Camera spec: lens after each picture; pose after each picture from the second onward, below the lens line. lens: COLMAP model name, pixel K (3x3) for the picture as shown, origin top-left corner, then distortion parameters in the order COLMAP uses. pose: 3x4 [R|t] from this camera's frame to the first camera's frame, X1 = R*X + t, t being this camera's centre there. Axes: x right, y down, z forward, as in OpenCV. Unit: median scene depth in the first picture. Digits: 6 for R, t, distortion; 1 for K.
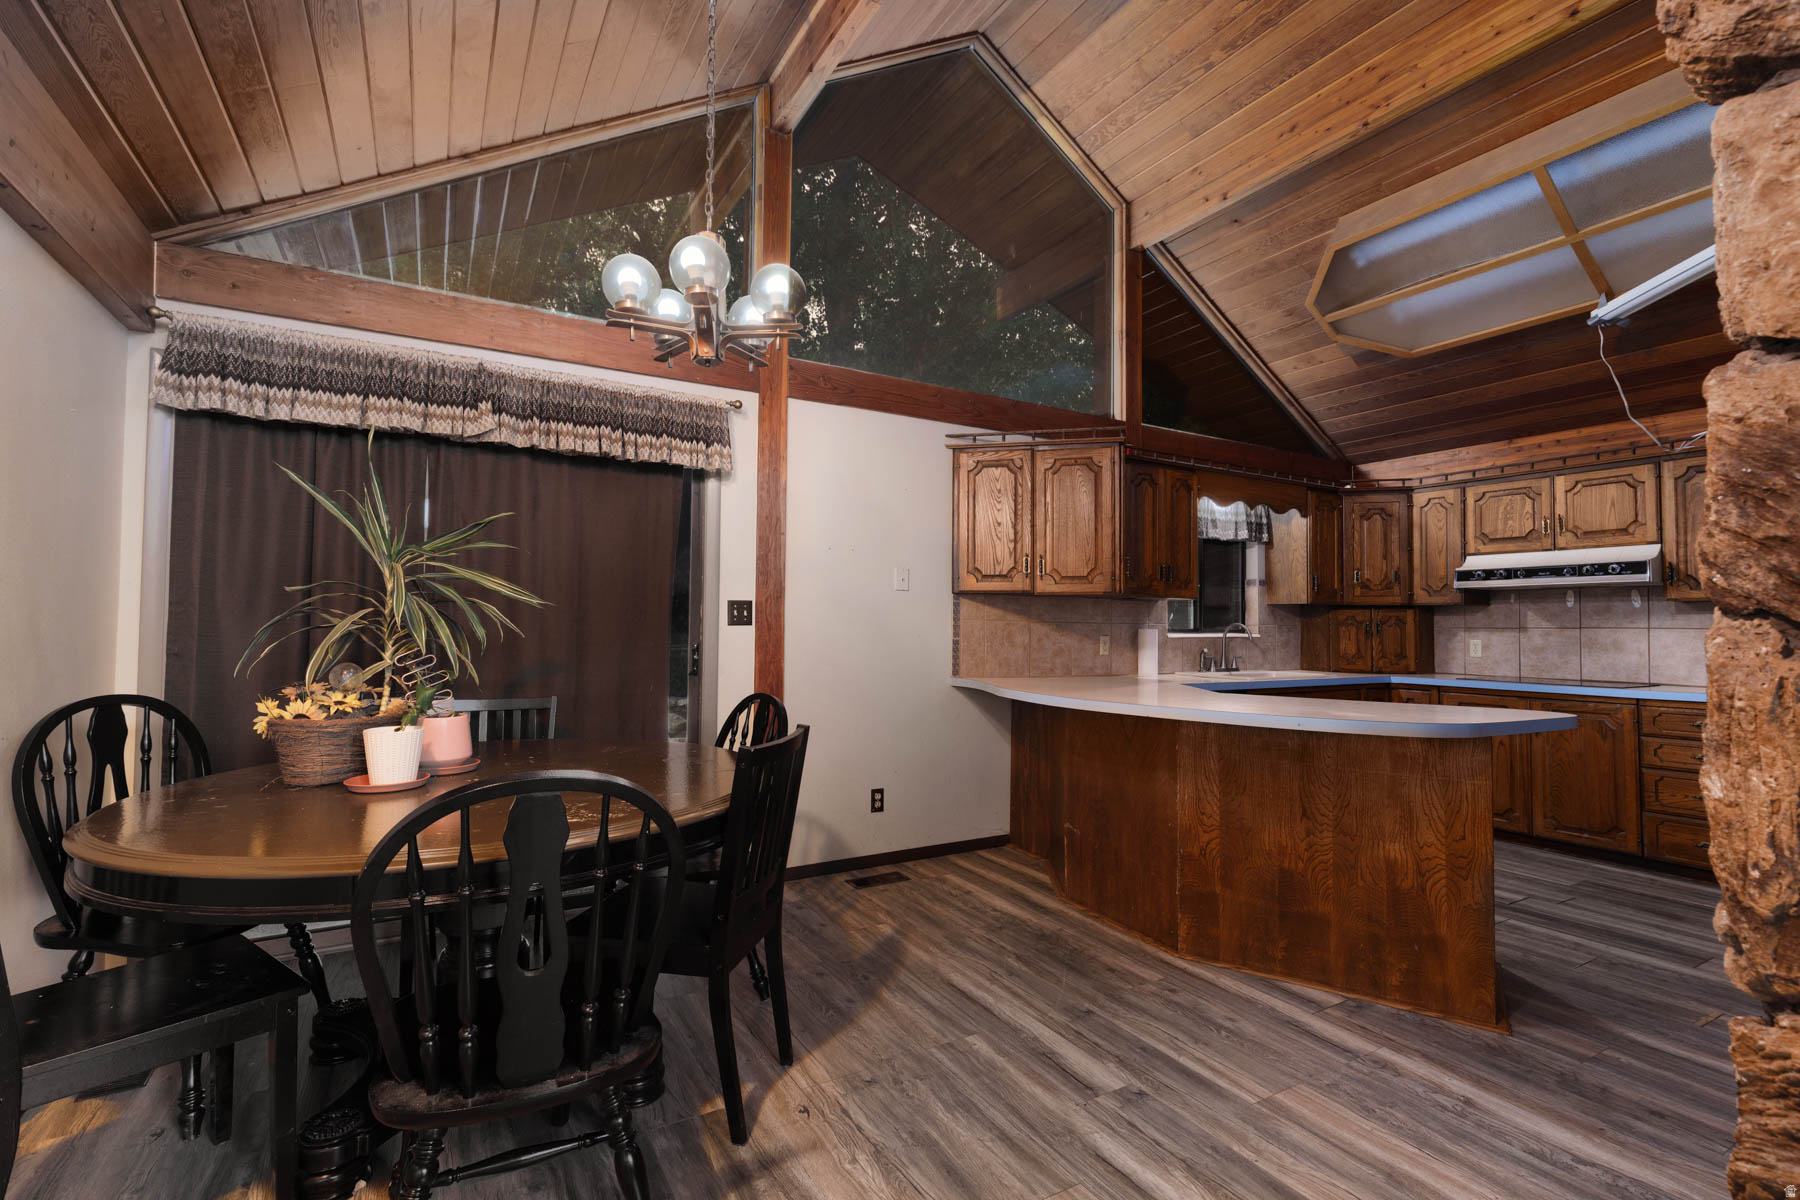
lens RADIAL K [[806.1, 0, 895.9], [0, 806.1, 600.0], [0, 0, 1]] dist [0.005982, -0.001448]
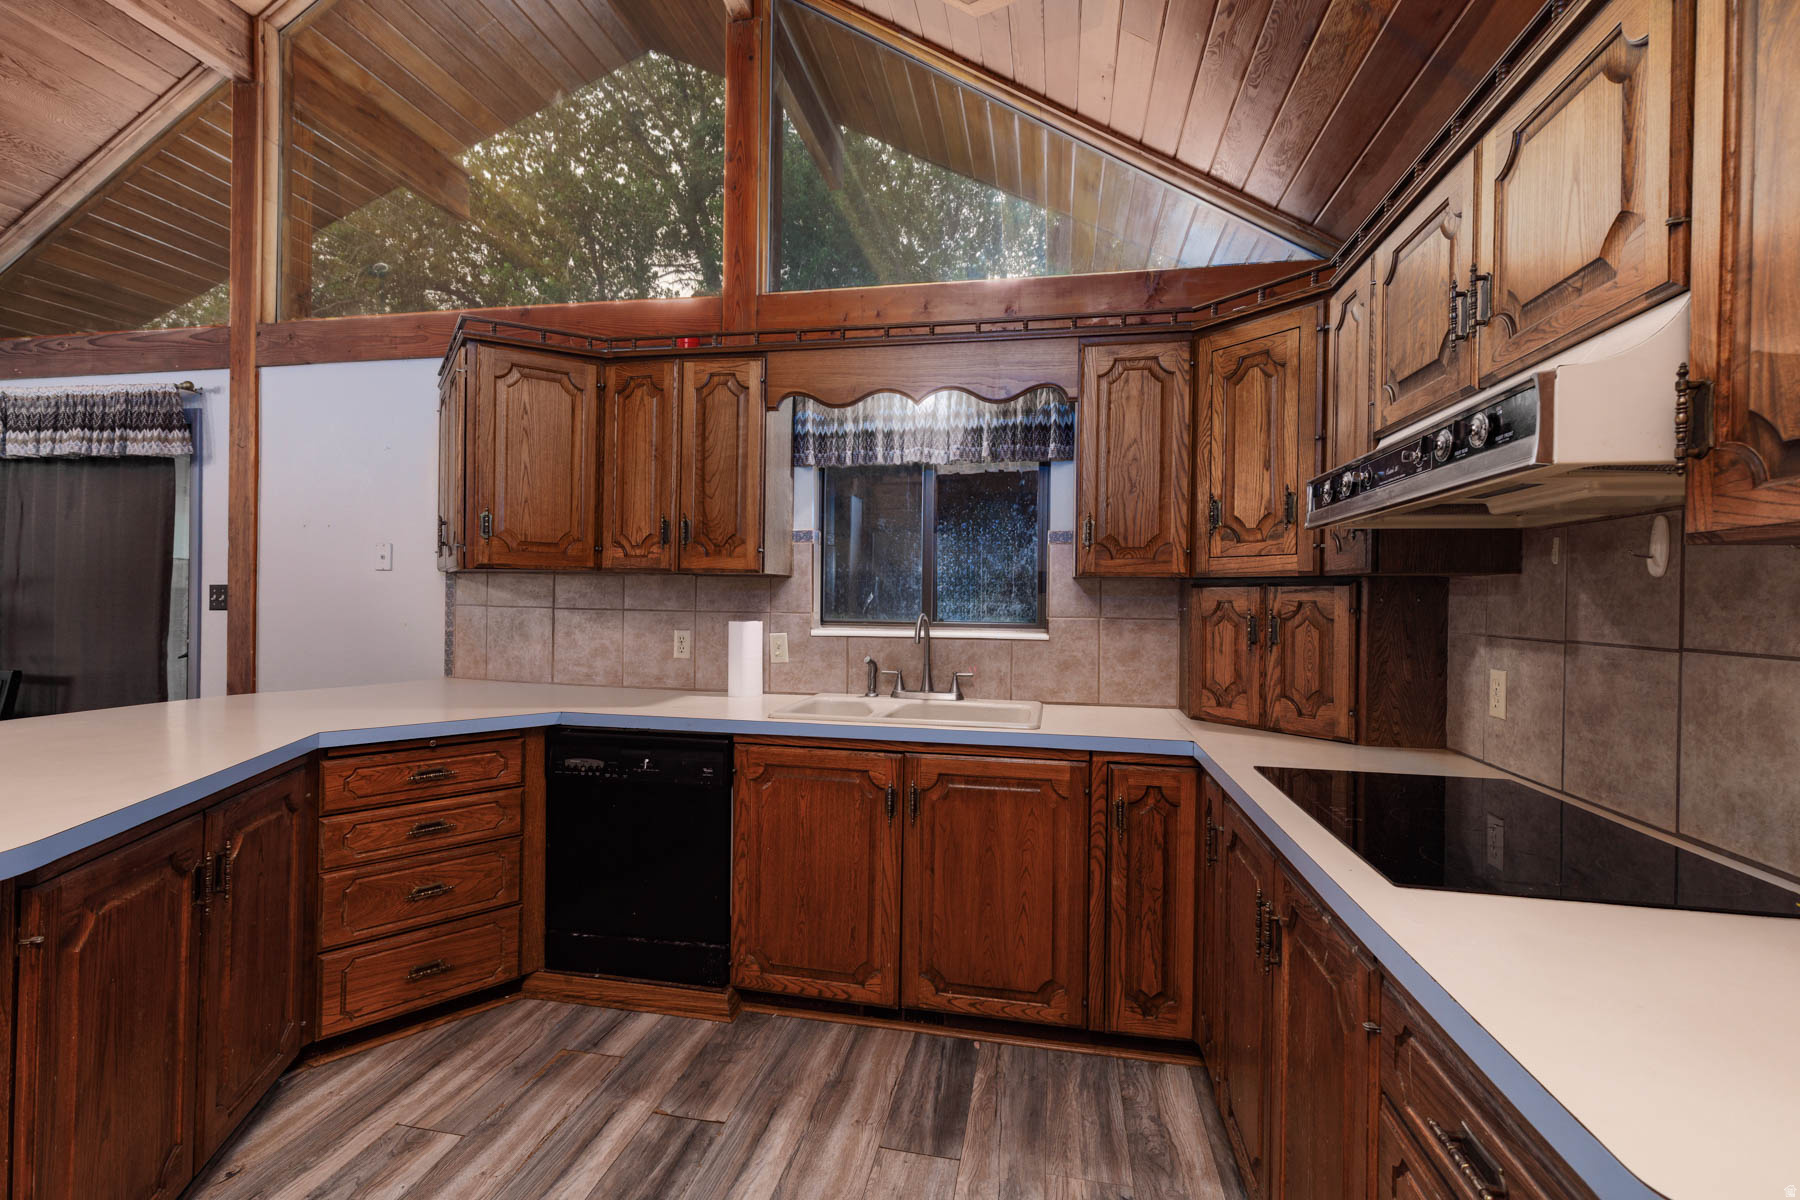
lens RADIAL K [[806.1, 0, 895.9], [0, 806.1, 600.0], [0, 0, 1]] dist [0.005982, -0.001448]
pose [[0.754790, 0.004073, -0.655954, 0.860285], [0.015009, 0.999612, 0.023477, 0.006904], [0.655795, -0.027565, 0.754435, 0.636181]]
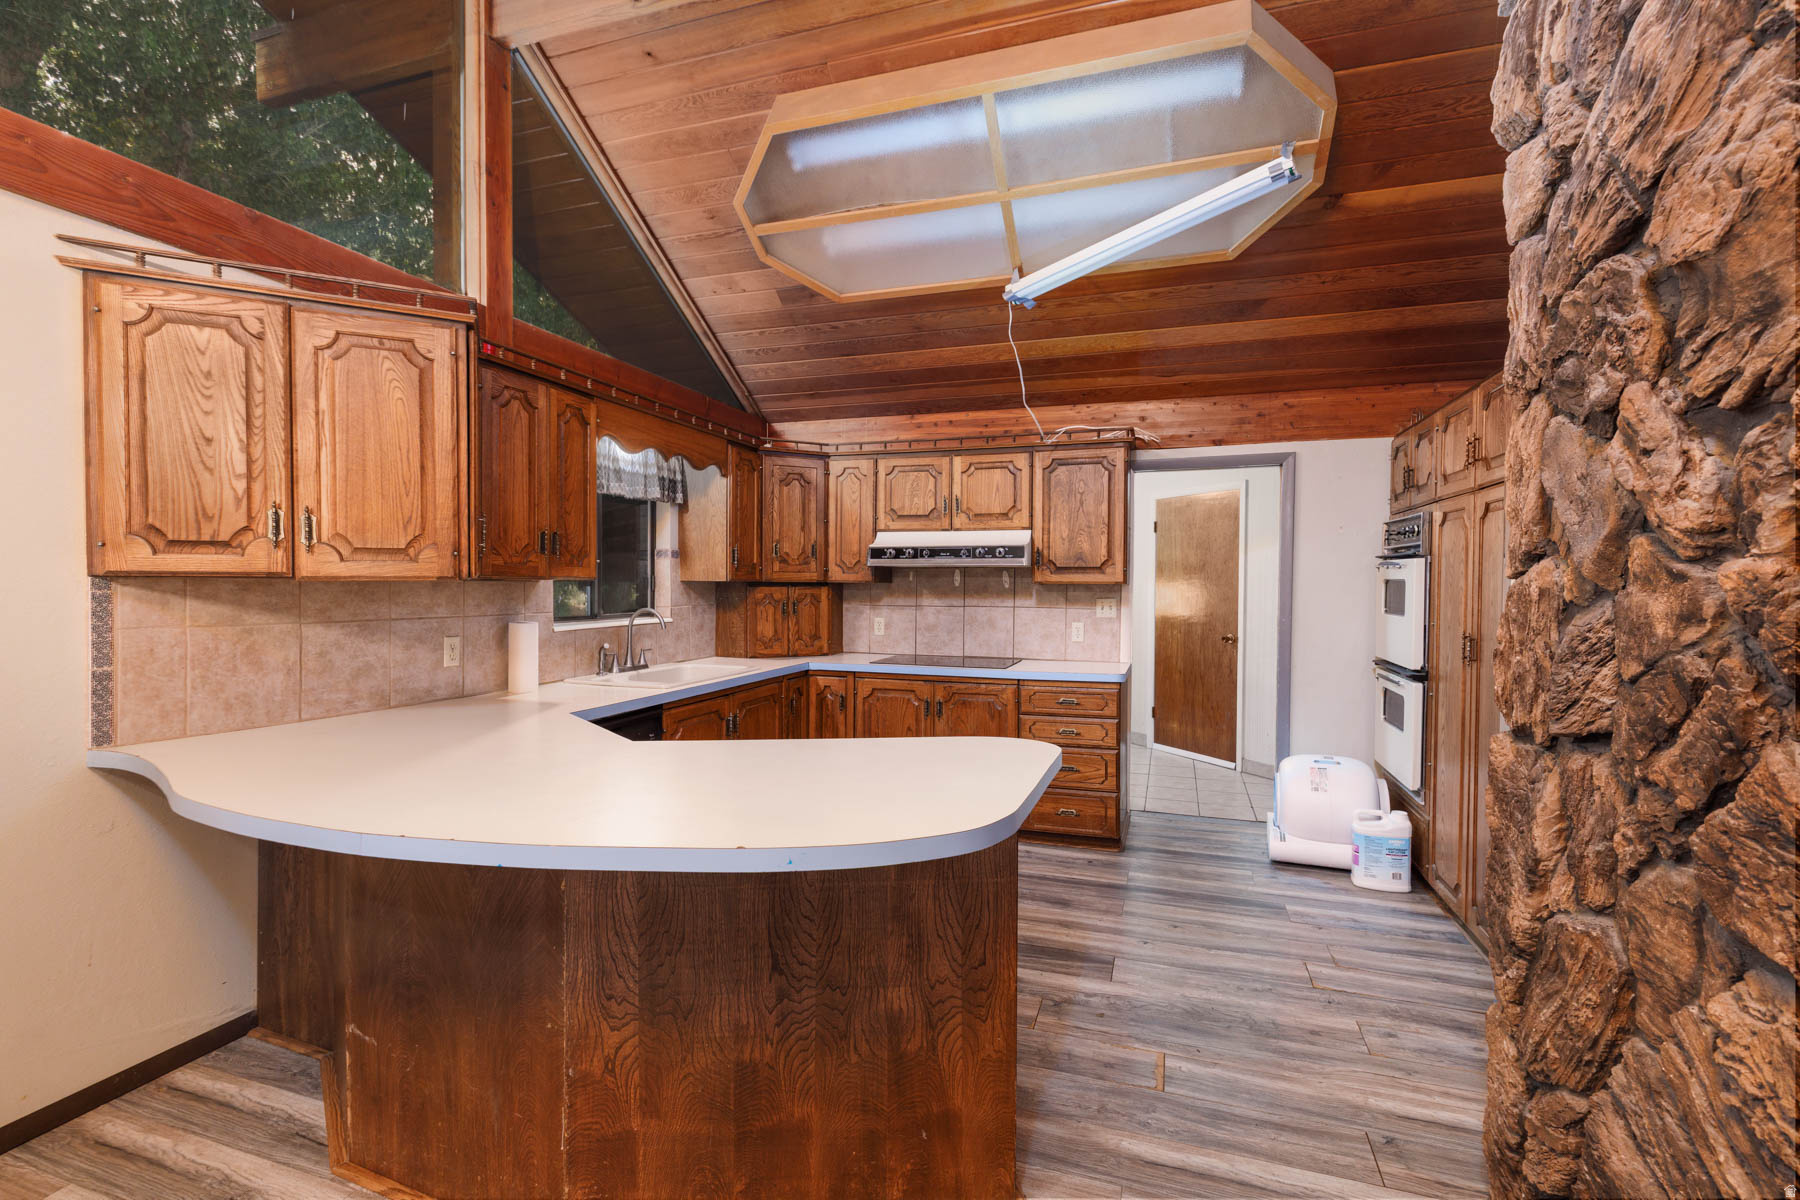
lens RADIAL K [[806.1, 0, 895.9], [0, 806.1, 600.0], [0, 0, 1]] dist [0.005982, -0.001448]
pose [[0.752446, -0.018563, 0.658392, 0.105672], [-0.021836, 0.998350, 0.053103, -0.027673], [-0.658292, -0.054334, 0.750800, 0.295443]]
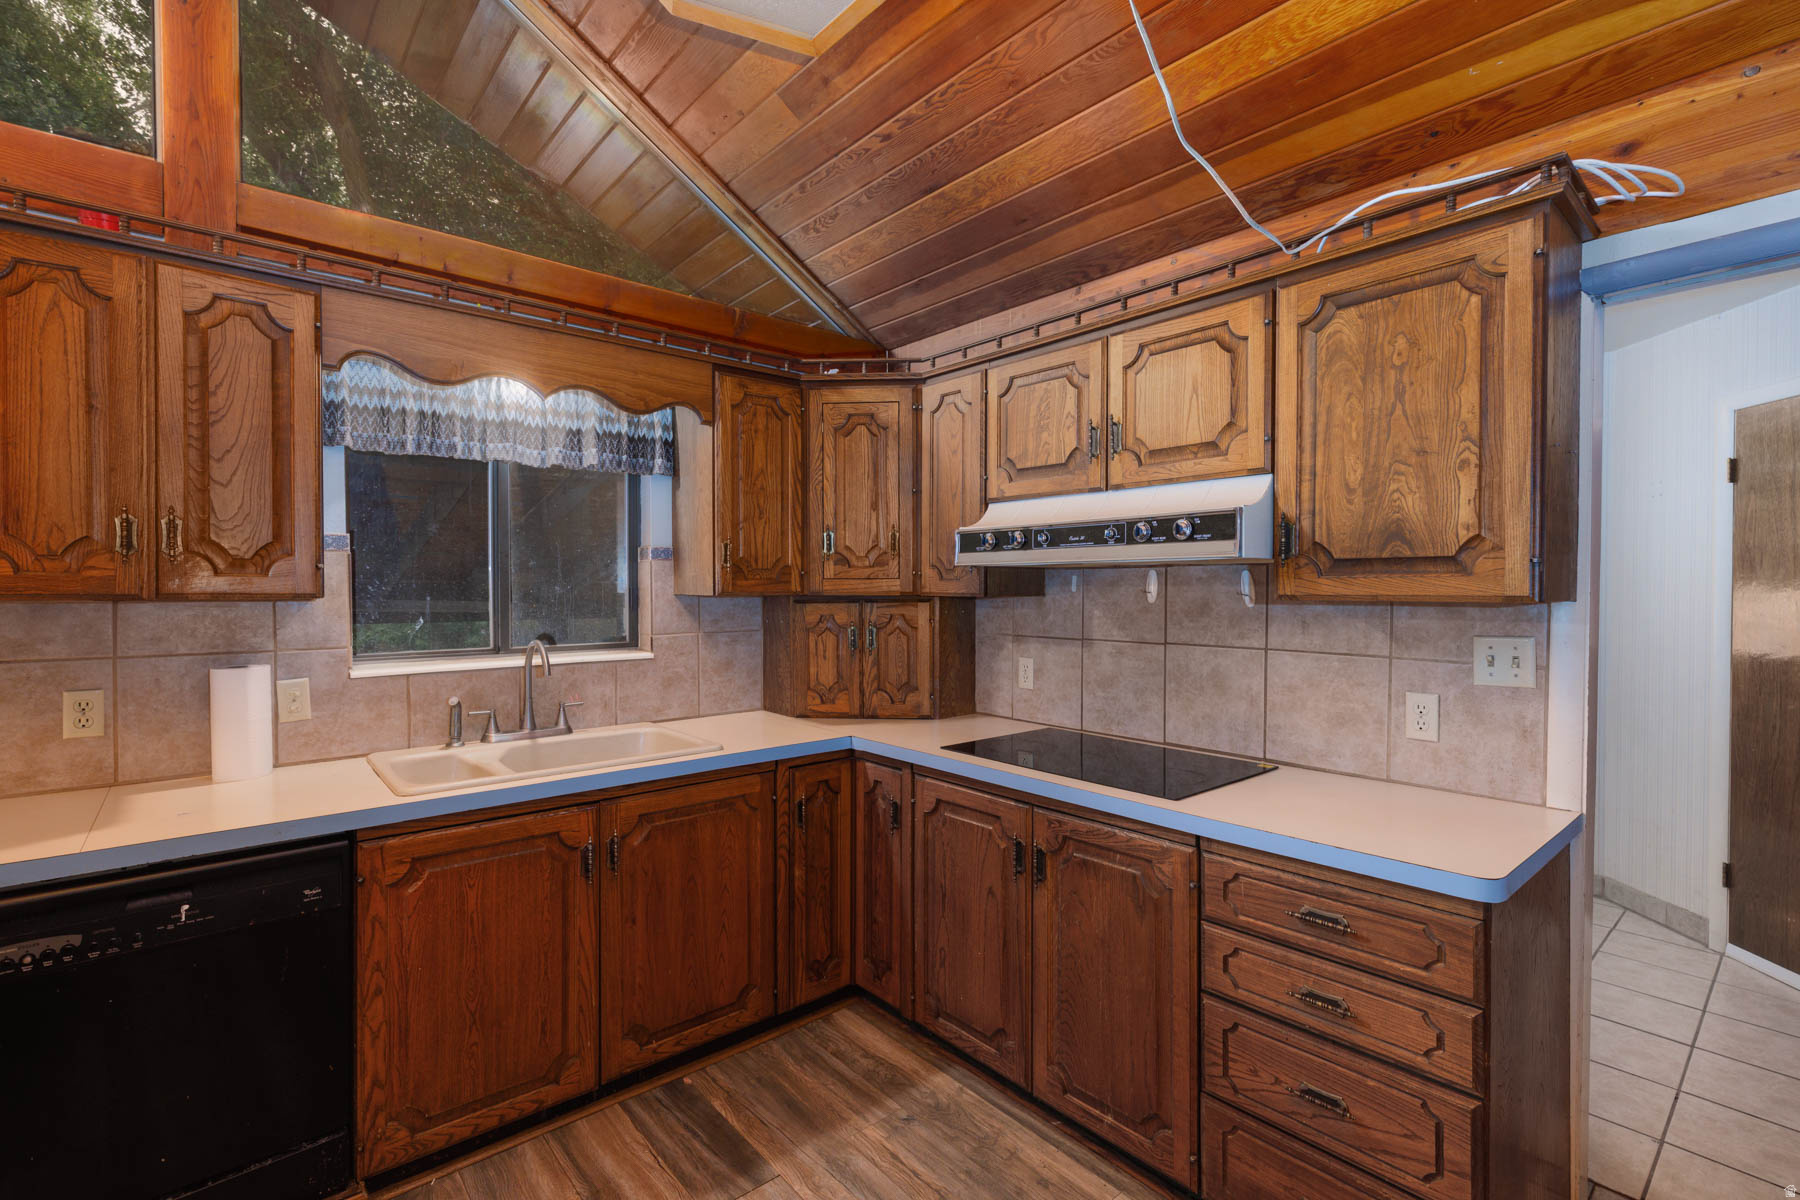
lens RADIAL K [[806.1, 0, 895.9], [0, 806.1, 600.0], [0, 0, 1]] dist [0.005982, -0.001448]
pose [[0.983088, -0.012610, 0.182702, 0.607559], [0.003227, 0.998665, 0.051560, -0.021253], [-0.183108, -0.050098, 0.981815, 0.548462]]
